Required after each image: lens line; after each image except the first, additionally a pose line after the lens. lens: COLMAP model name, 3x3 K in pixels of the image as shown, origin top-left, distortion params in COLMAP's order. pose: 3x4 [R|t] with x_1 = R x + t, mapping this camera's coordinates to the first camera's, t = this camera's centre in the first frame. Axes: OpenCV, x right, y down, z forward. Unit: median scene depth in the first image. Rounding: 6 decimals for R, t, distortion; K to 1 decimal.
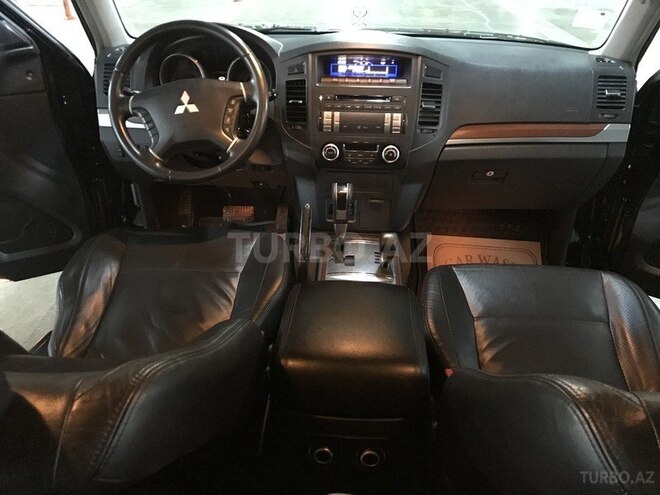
lens RADIAL K [[546.1, 0, 331.0], [0, 546.1, 245.5], [0, 0, 1]] dist [0.004598, 0.001599]
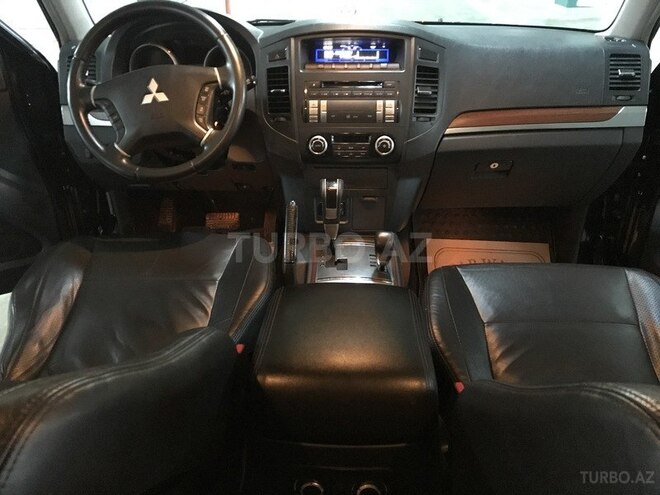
lens RADIAL K [[546.1, 0, 331.0], [0, 546.1, 245.5], [0, 0, 1]] dist [0.004598, 0.001599]
pose [[0.999670, -0.025207, 0.005002, 0.012542], [0.025360, 0.999123, -0.033324, 0.026298], [-0.004157, 0.033440, 0.999432, 0.103498]]
